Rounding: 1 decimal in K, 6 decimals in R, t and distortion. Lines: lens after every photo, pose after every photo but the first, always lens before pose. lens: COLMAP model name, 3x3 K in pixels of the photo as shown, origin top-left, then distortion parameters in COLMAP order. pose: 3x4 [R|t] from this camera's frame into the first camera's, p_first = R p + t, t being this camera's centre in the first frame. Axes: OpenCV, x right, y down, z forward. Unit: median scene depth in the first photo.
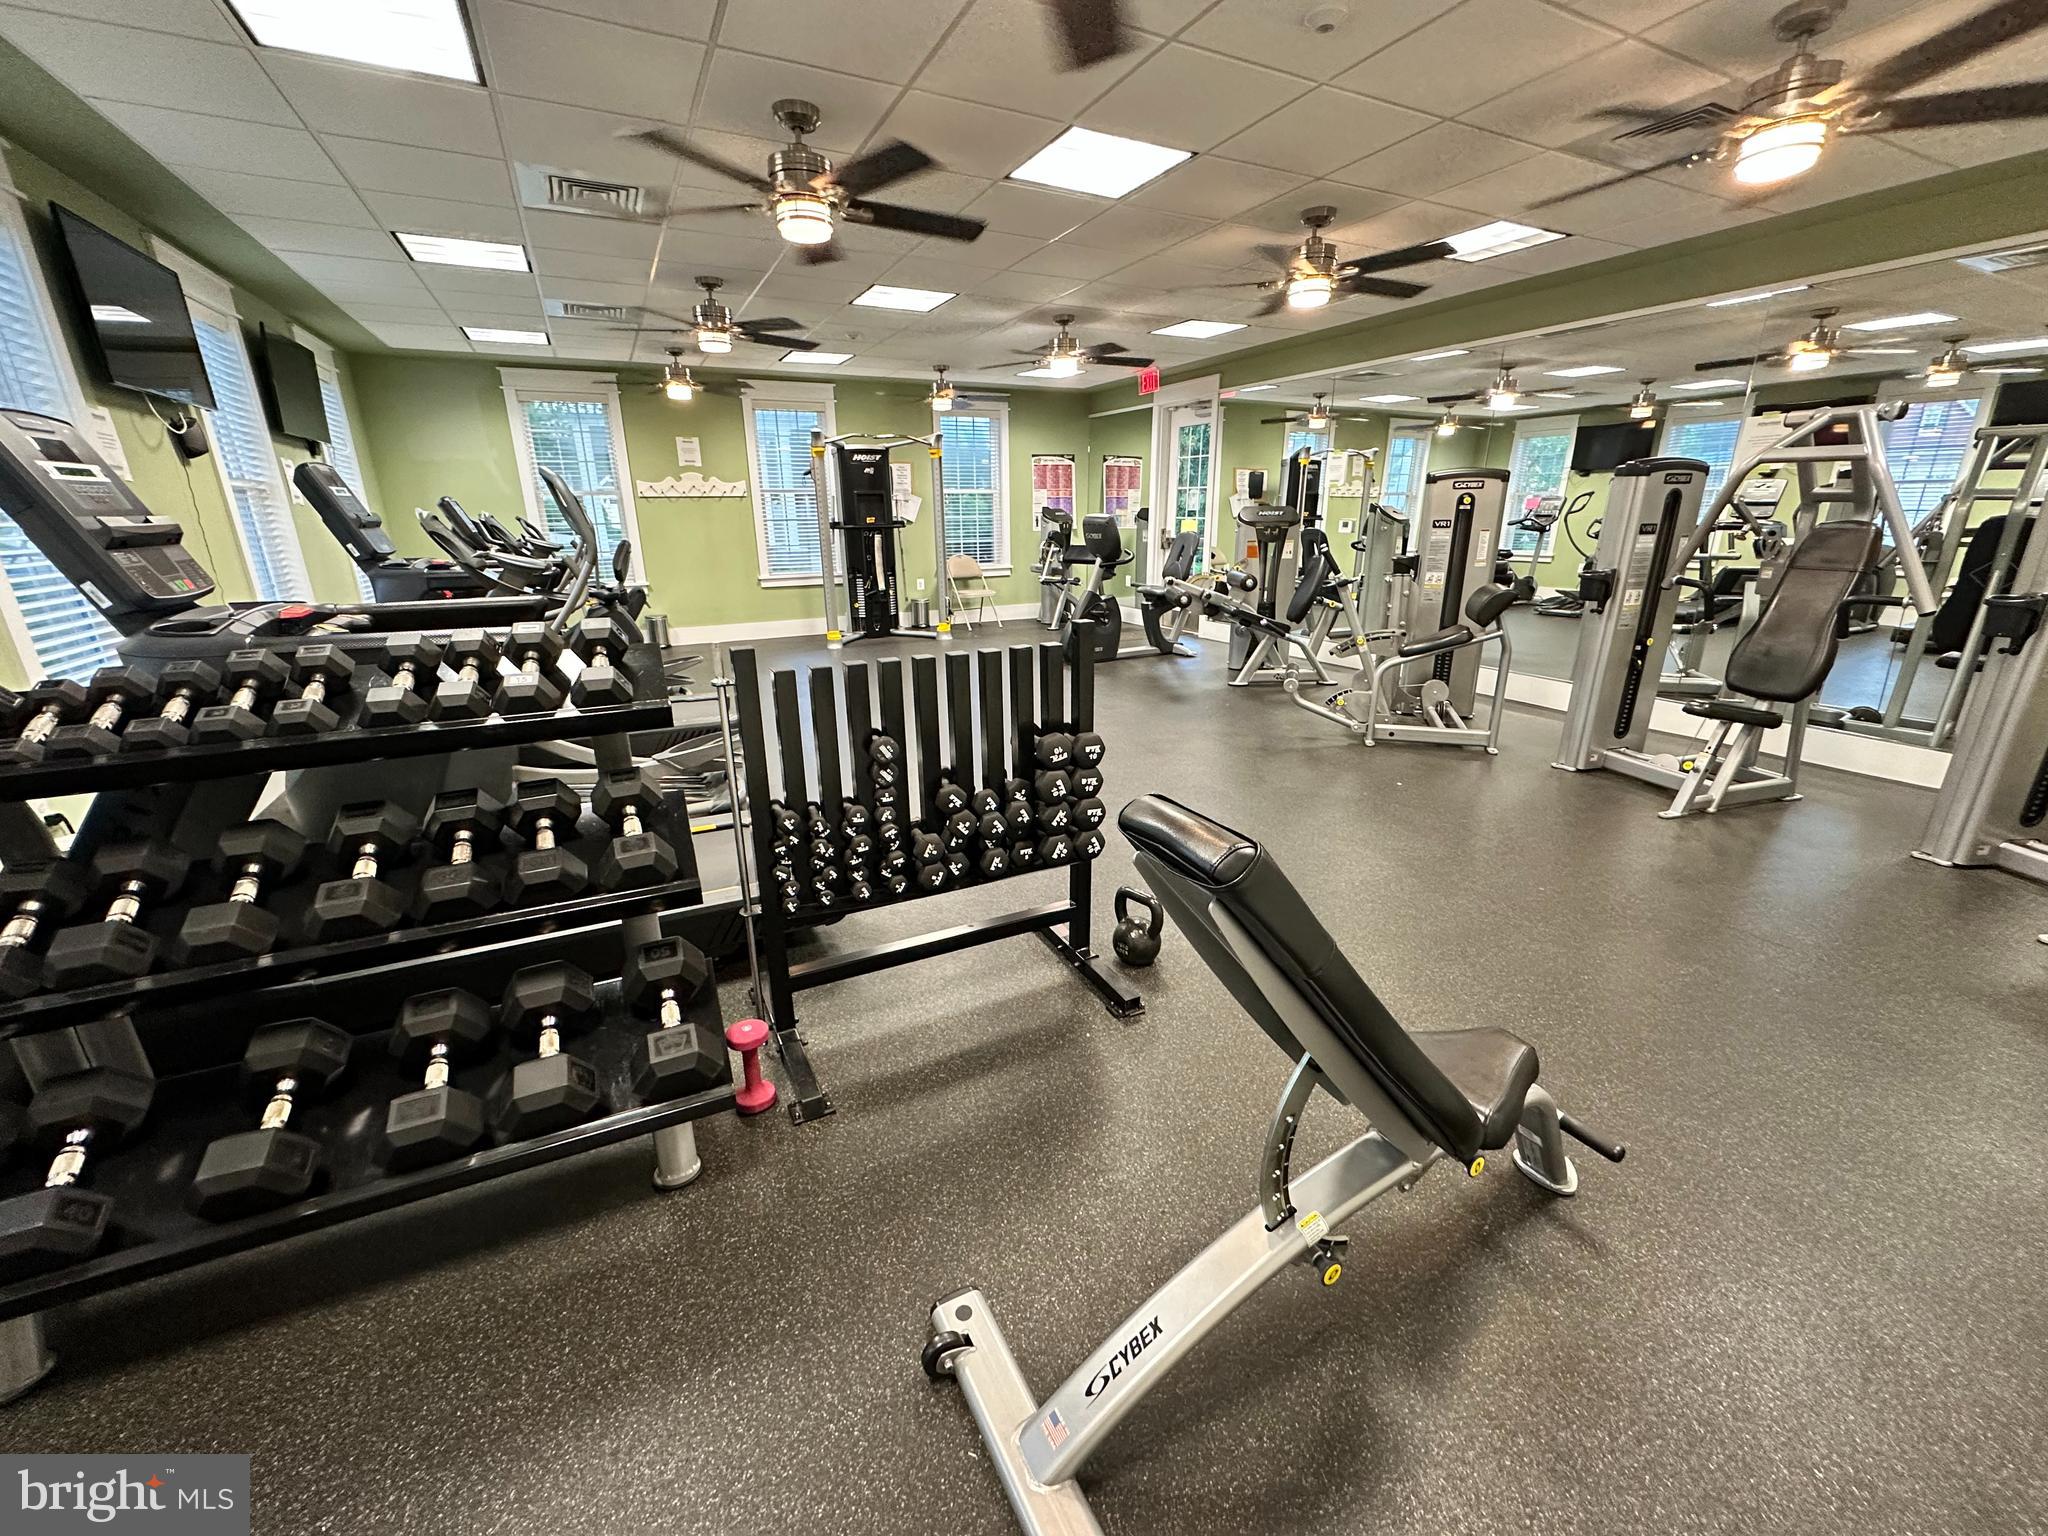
lens RADIAL K [[815.1, 0, 1024.0], [0, 815.1, 768.0], [0, 0, 1]] dist [-0.000467, 0.000292]
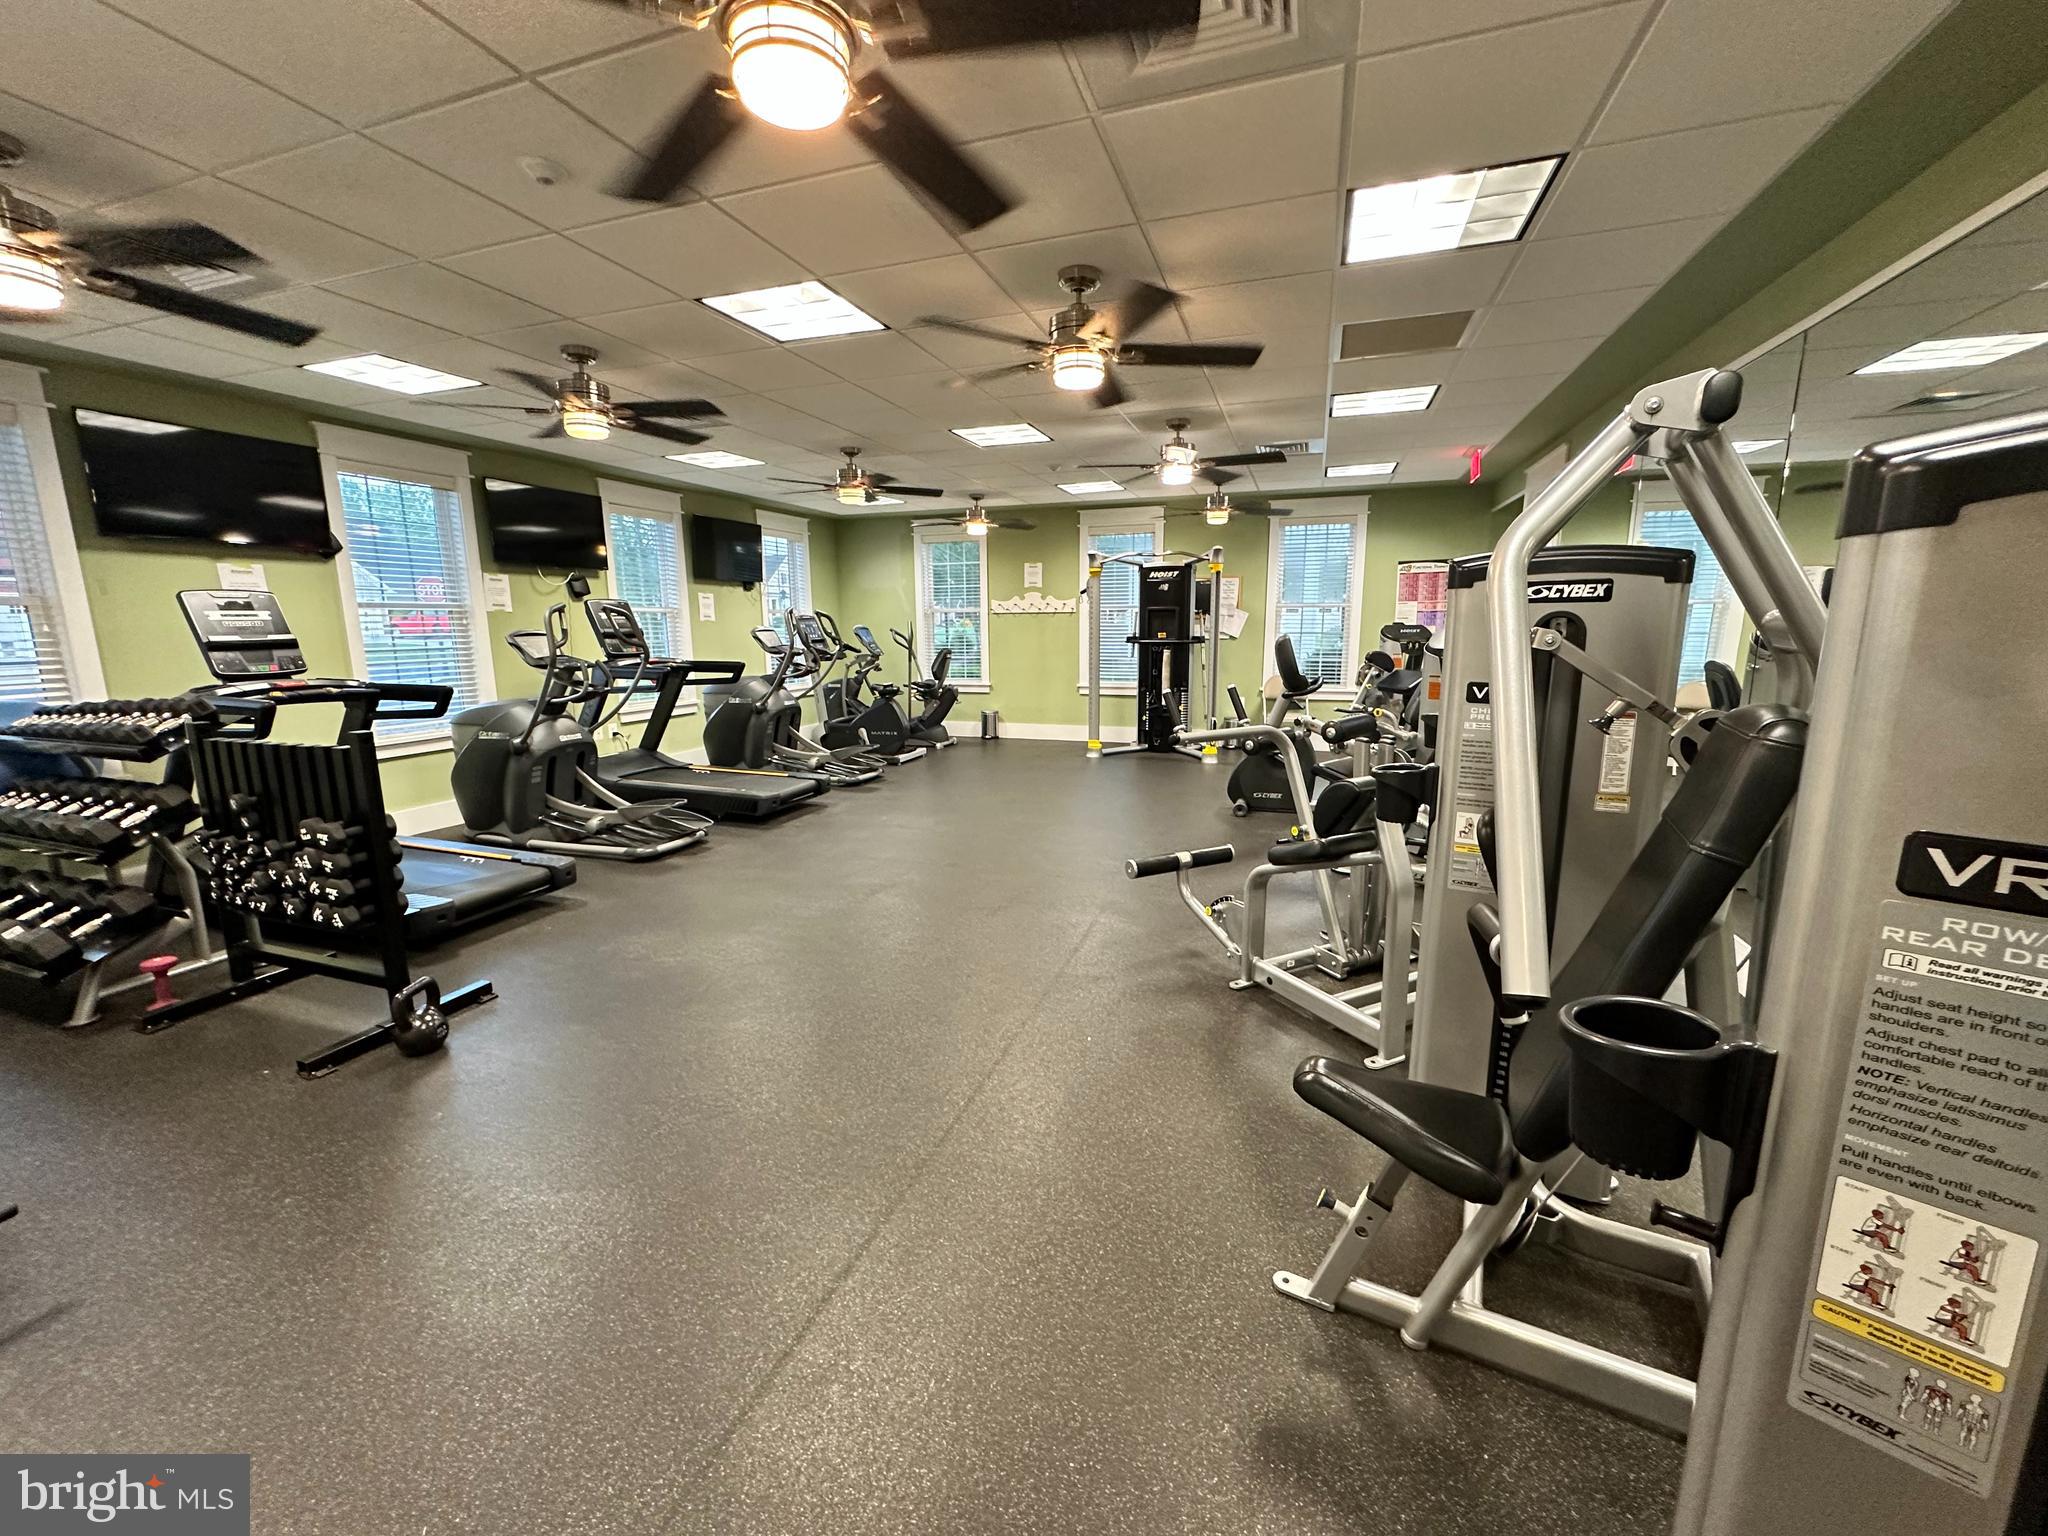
lens RADIAL K [[815.1, 0, 1024.0], [0, 815.1, 768.0], [0, 0, 1]] dist [-0.000467, 0.000292]
pose [[0.692482, 0.133908, -0.708899, 0.436444], [-0.219919, 0.975037, -0.030647, -0.083397], [0.687098, 0.177123, 0.704644, 0.226472]]
